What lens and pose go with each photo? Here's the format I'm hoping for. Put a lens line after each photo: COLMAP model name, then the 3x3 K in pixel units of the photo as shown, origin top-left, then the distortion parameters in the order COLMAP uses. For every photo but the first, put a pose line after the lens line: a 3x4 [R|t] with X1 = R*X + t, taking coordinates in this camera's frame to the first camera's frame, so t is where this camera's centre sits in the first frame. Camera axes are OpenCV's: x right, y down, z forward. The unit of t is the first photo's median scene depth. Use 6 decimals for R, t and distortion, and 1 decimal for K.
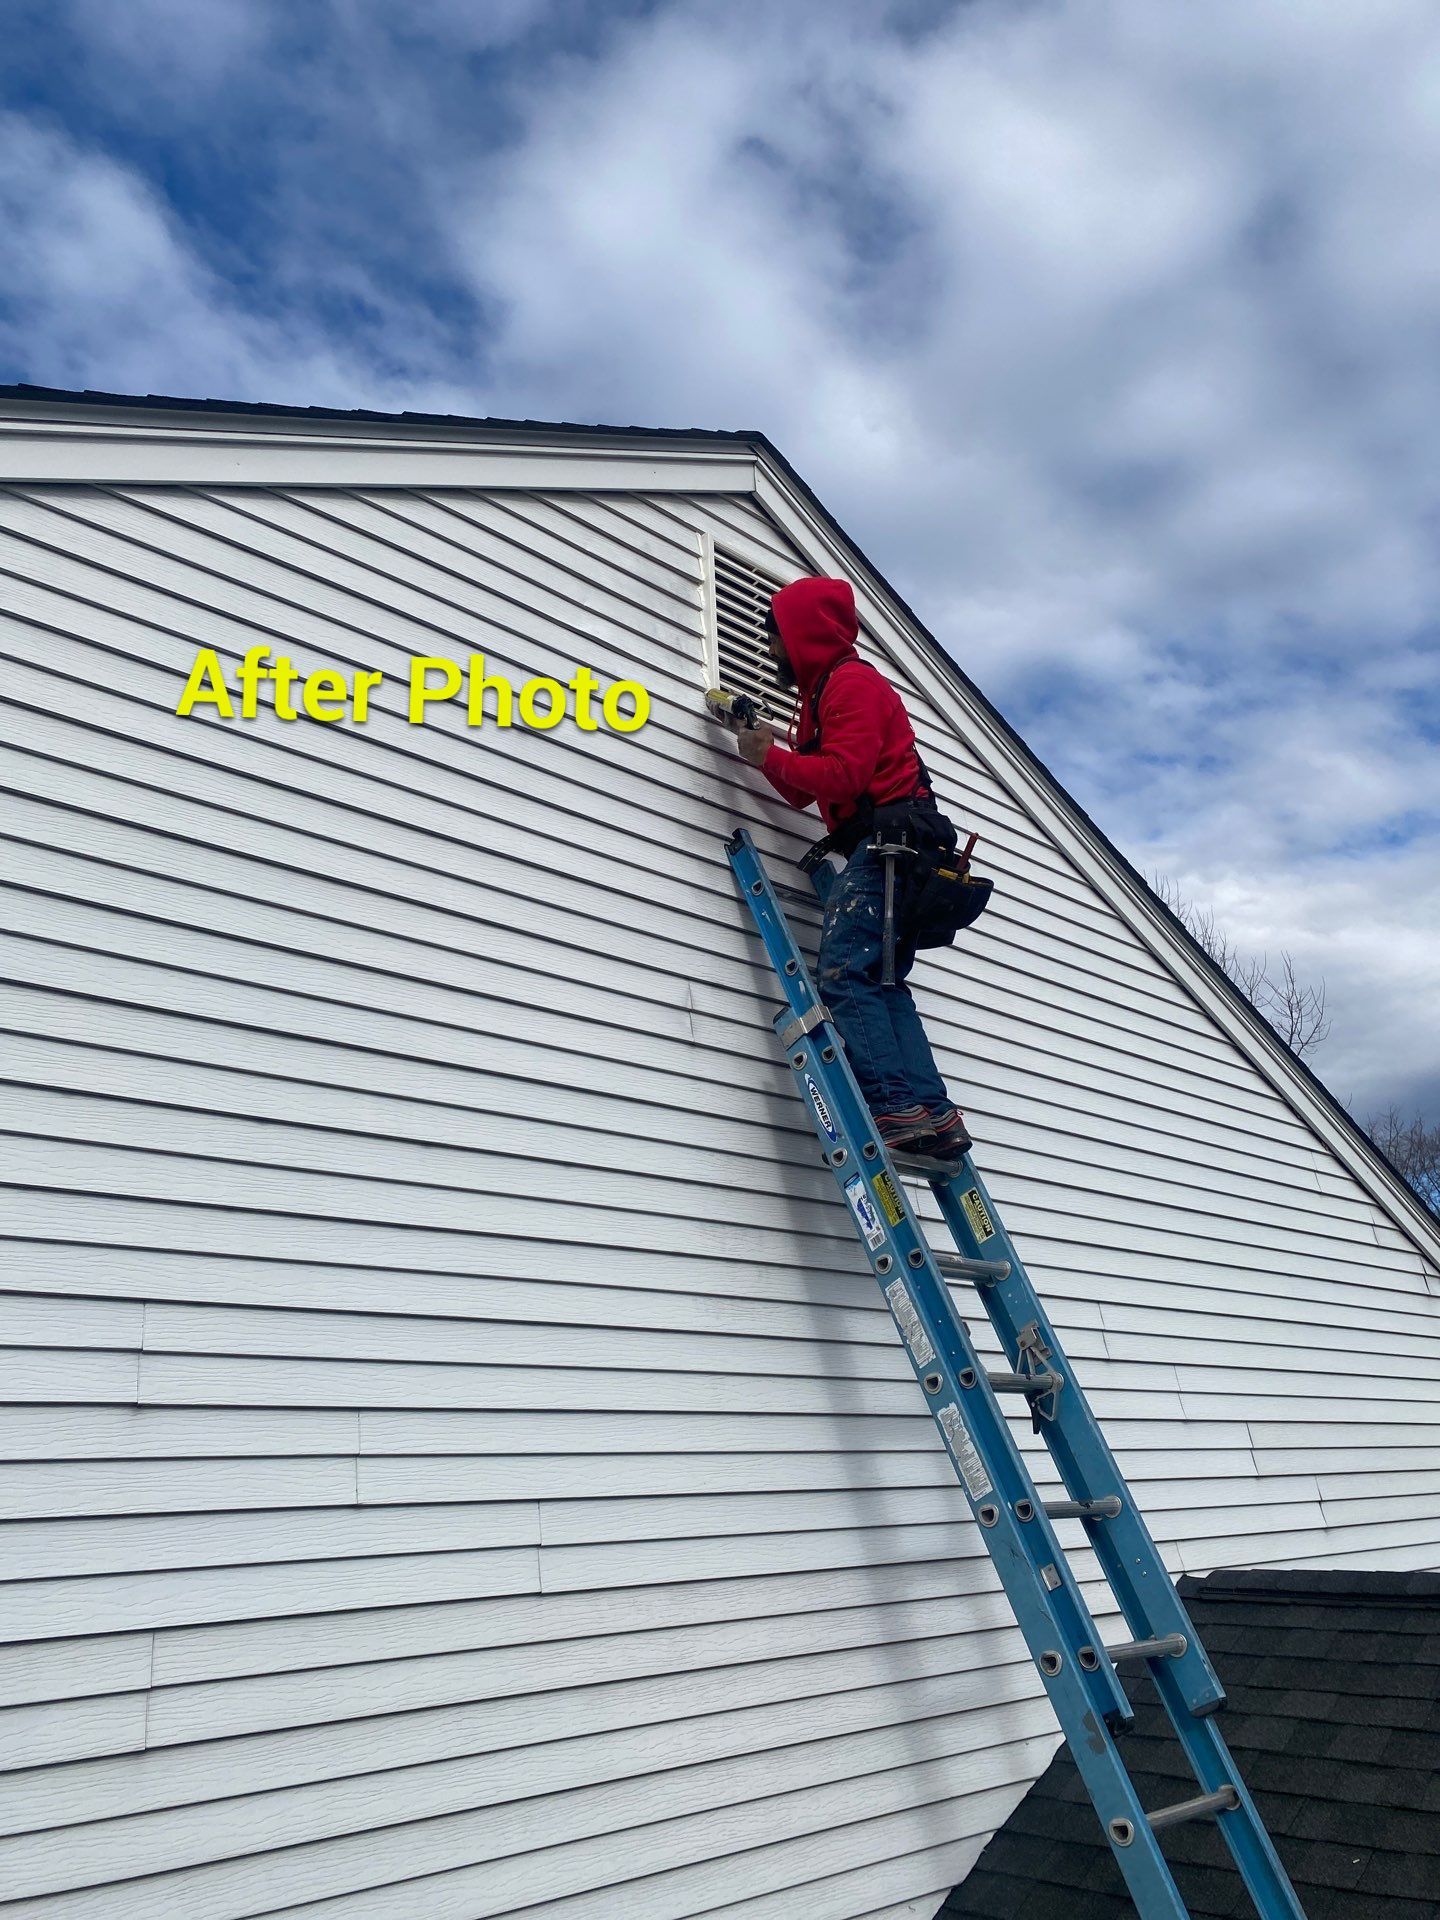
lens RADIAL K [[1437.4, 0, 720.0], [0, 1437.4, 960.0], [0, 0, 1]] dist [0.086701, -0.113450]
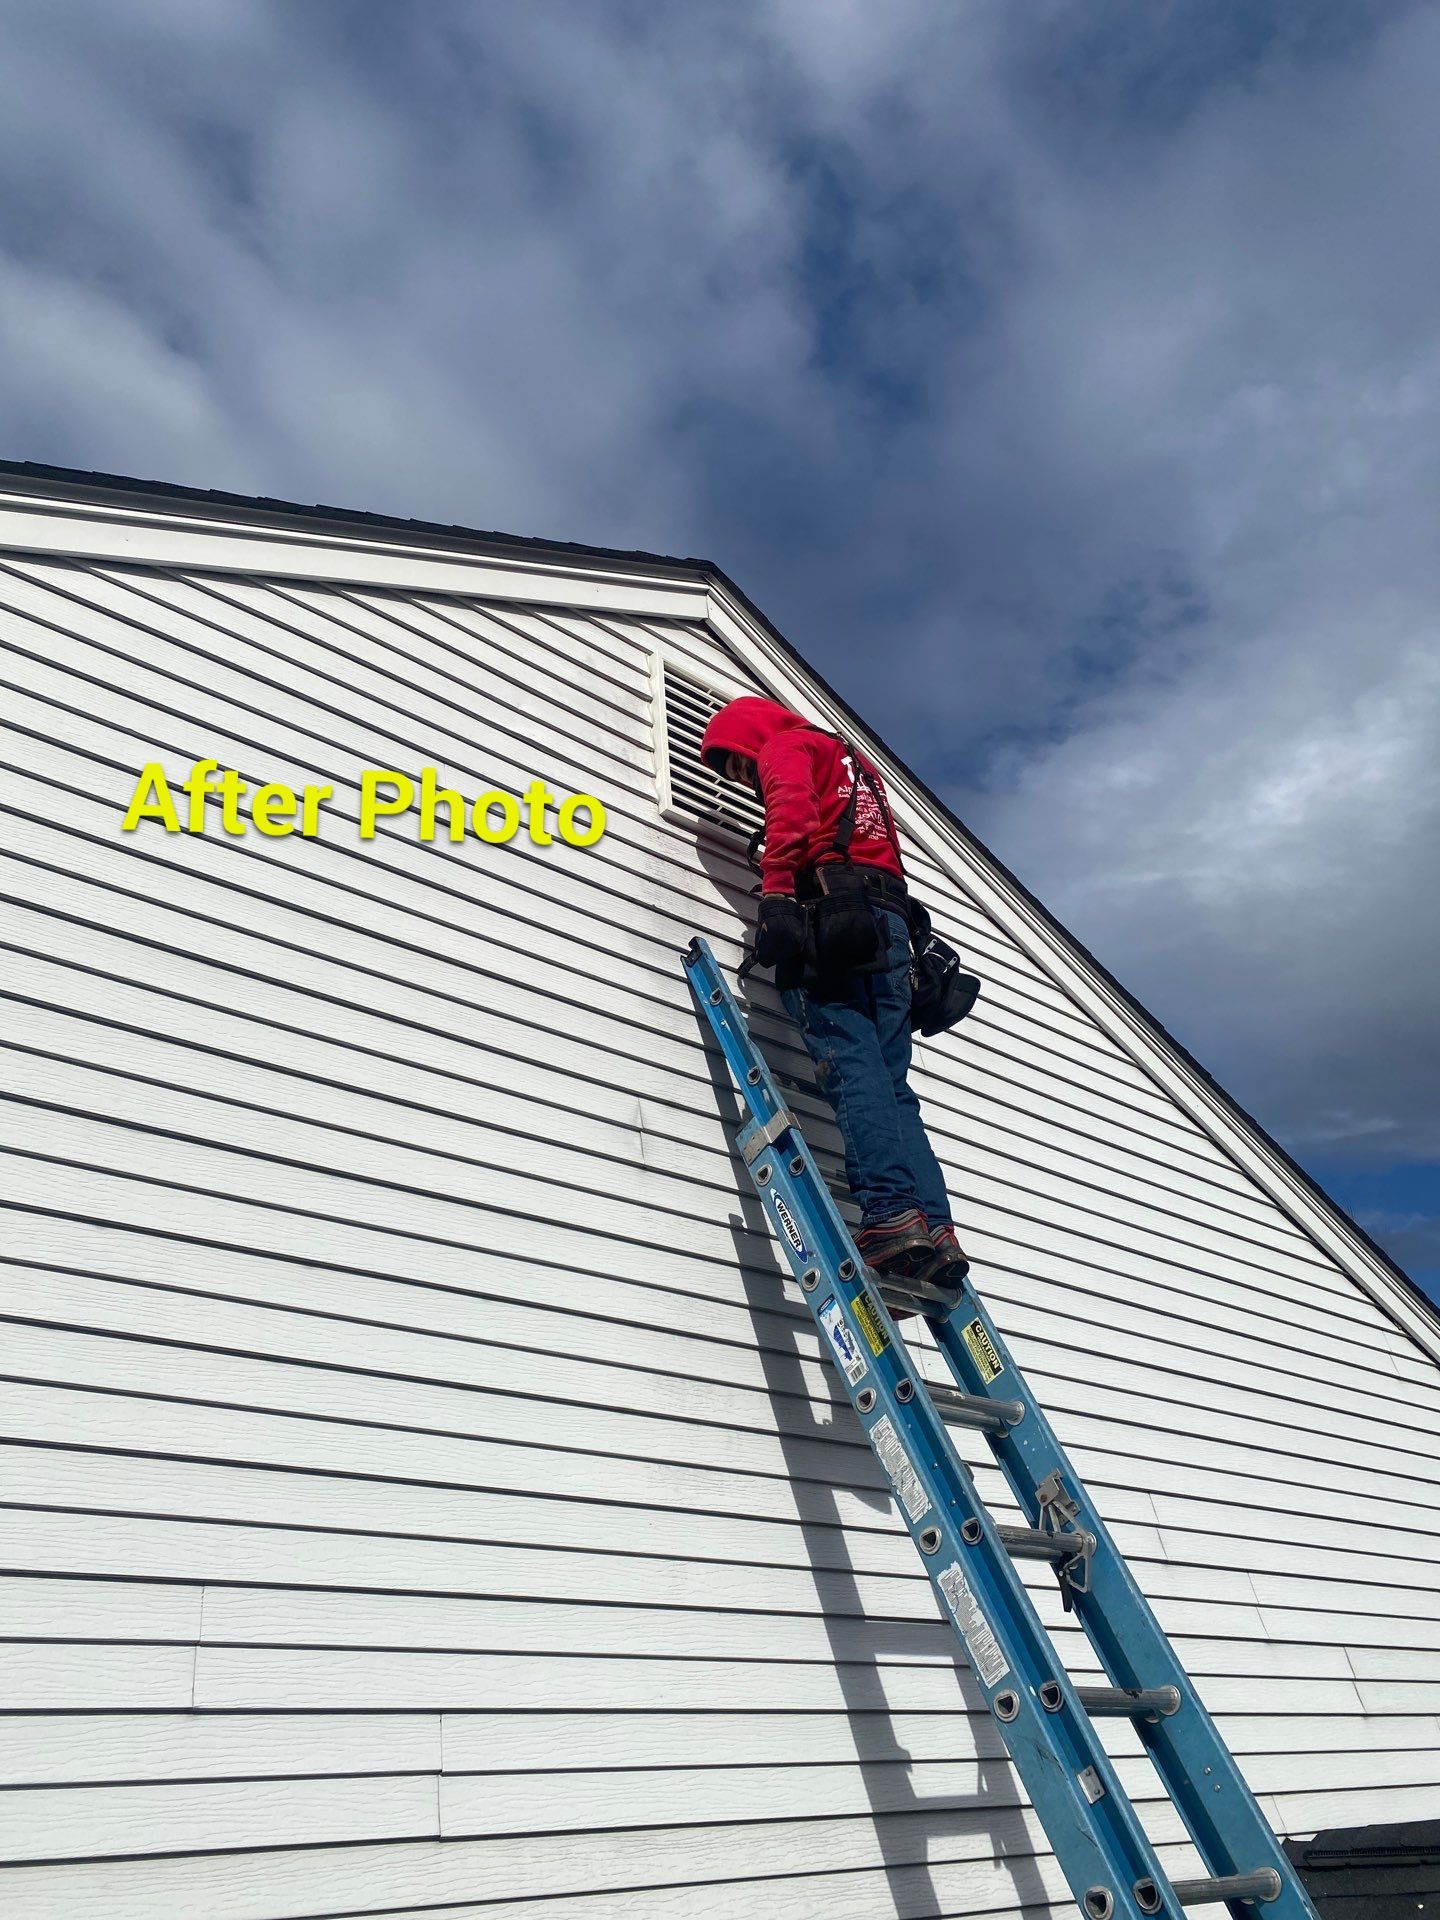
lens RADIAL K [[1437.4, 0, 720.0], [0, 1437.4, 960.0], [0, 0, 1]] dist [0.086701, -0.113450]
pose [[0.998743, -0.045013, -0.022032, 0.057191], [0.039898, 0.980196, -0.193970, 0.116746], [0.030327, 0.192847, 0.980760, 0.128968]]
